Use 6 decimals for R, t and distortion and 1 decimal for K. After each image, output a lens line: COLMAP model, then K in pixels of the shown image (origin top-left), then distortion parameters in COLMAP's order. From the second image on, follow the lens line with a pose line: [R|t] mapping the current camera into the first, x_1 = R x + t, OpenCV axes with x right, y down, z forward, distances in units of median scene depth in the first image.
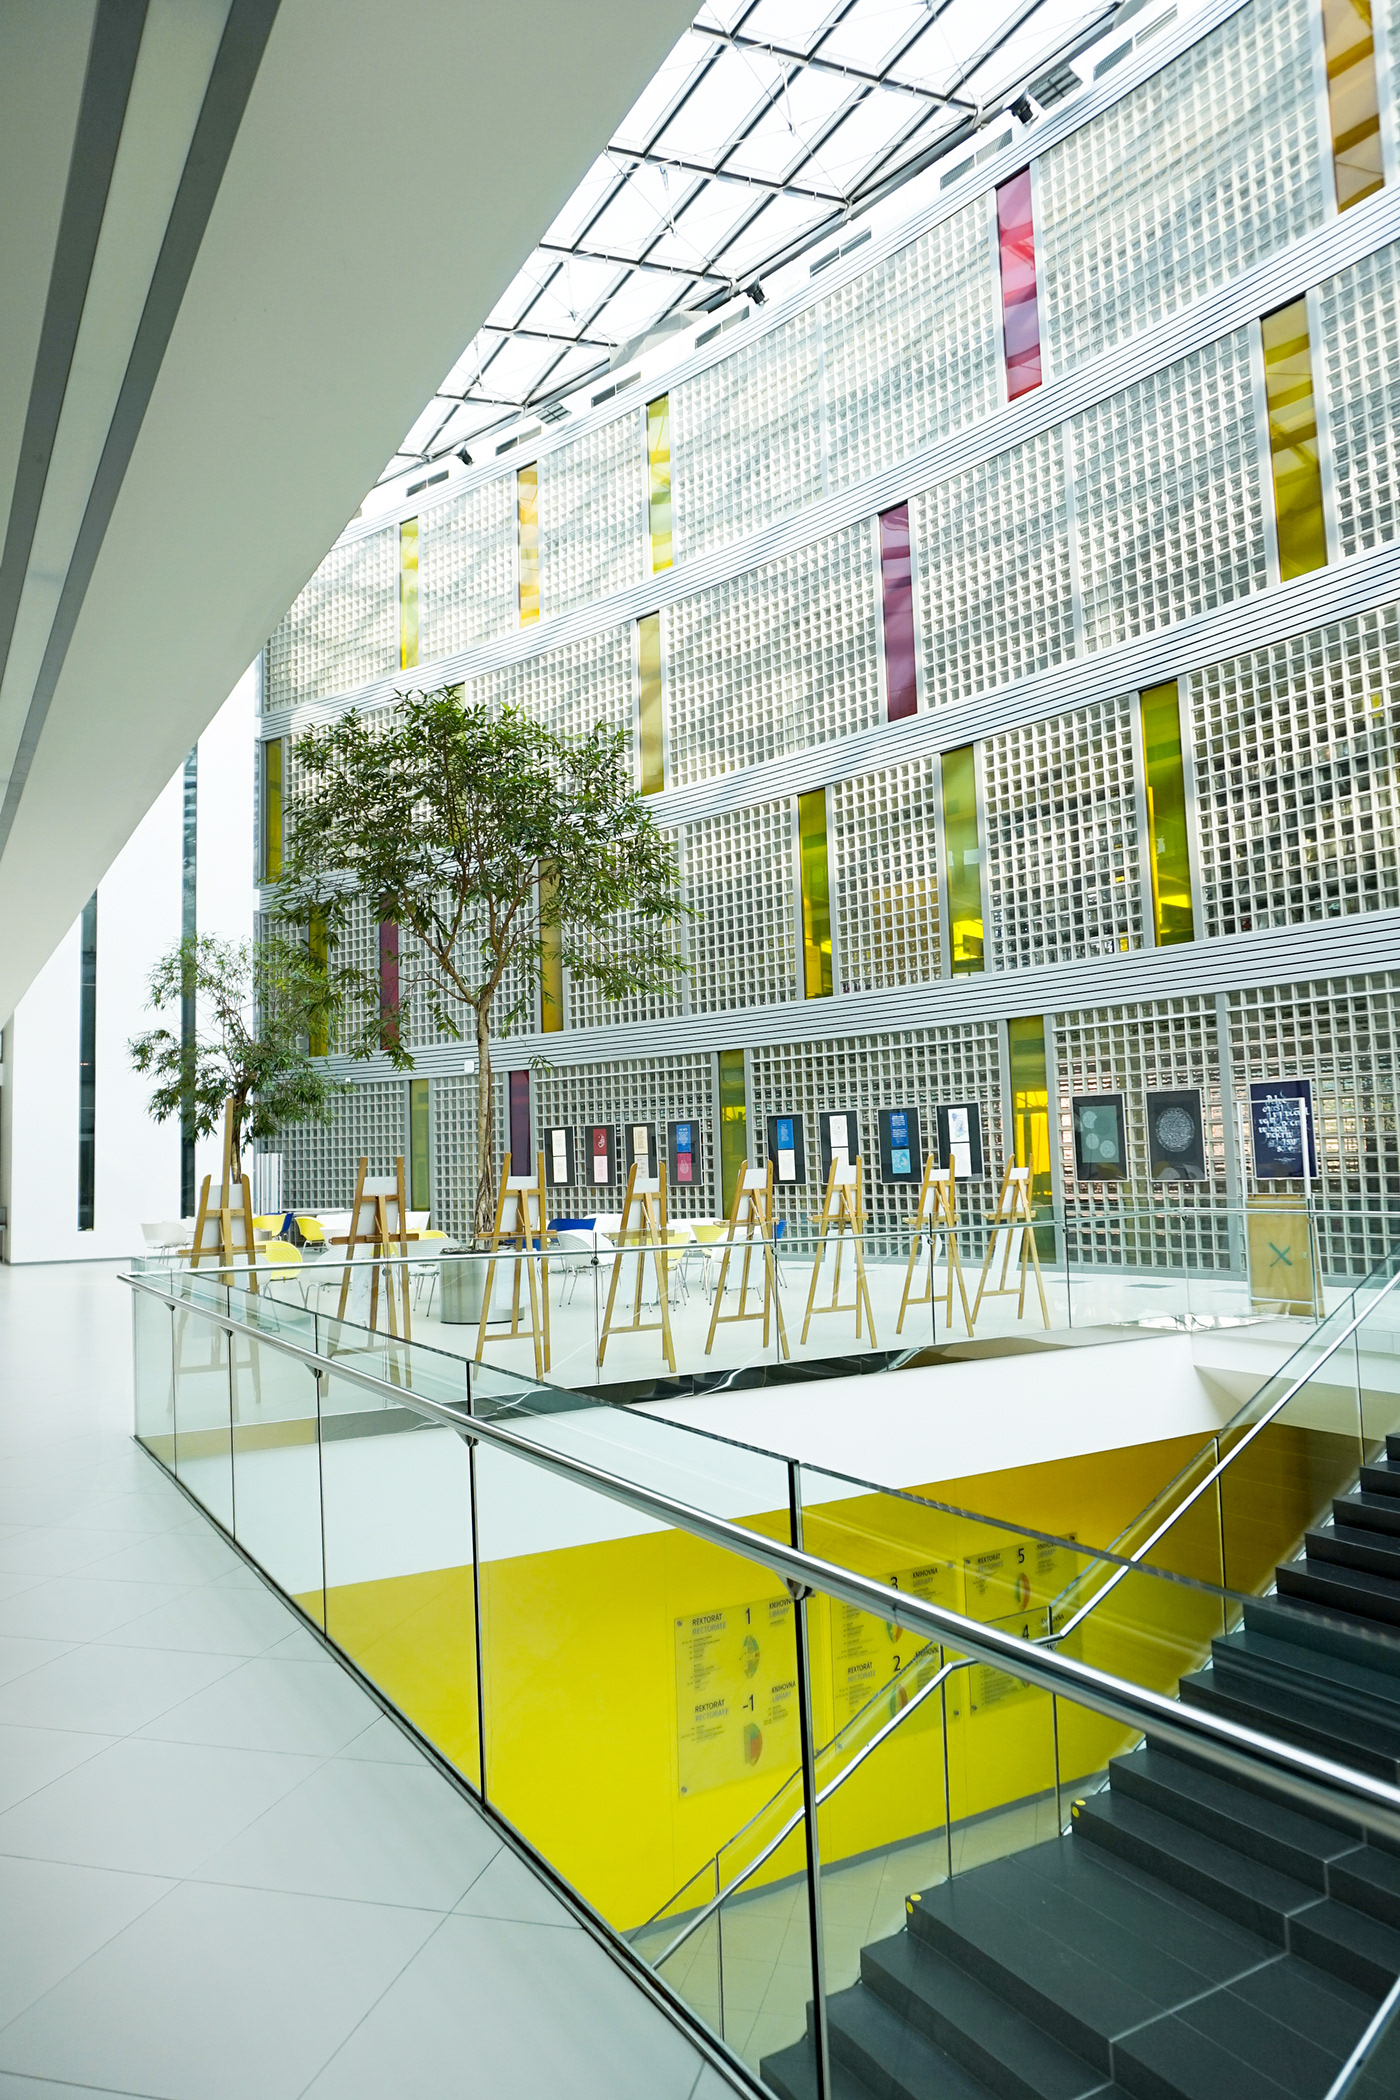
lens RADIAL K [[1460.9, 0, 695.7], [0, 1460.9, 1008.9], [0, 0, 1]] dist [-0.052260, 0.007519]
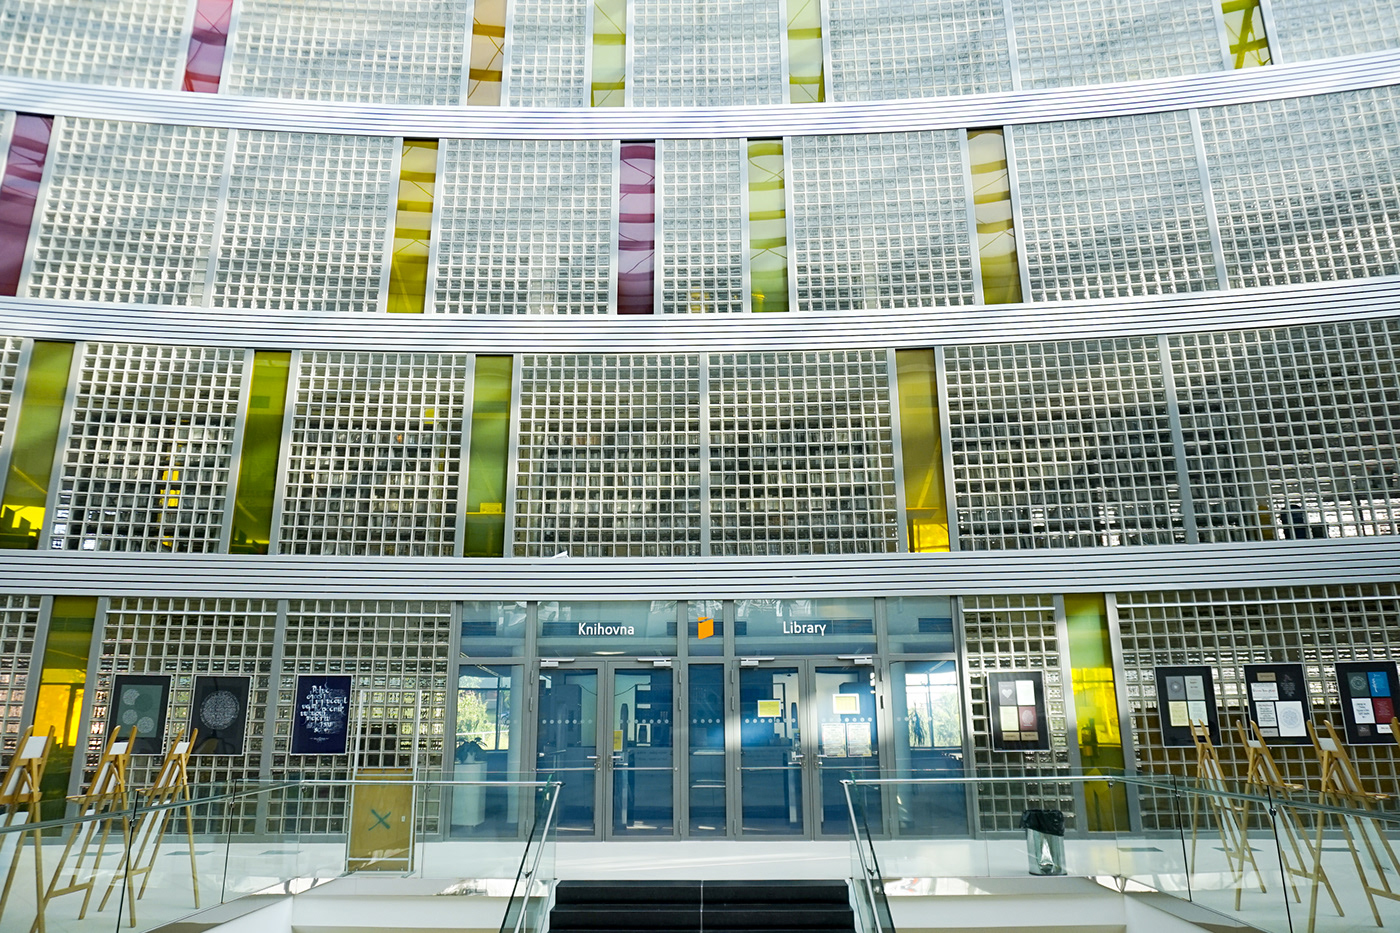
lens RADIAL K [[973.9, 0, 699.6], [0, 973.9, 427.7], [0, 0, 1]] dist [-0.052260, 0.007519]
pose [[0.471751, 0.279418, 0.836287, -0.194633], [-0.093366, 0.958958, -0.267736, 0.033832], [-0.876775, 0.048224, 0.478477, 0.267263]]
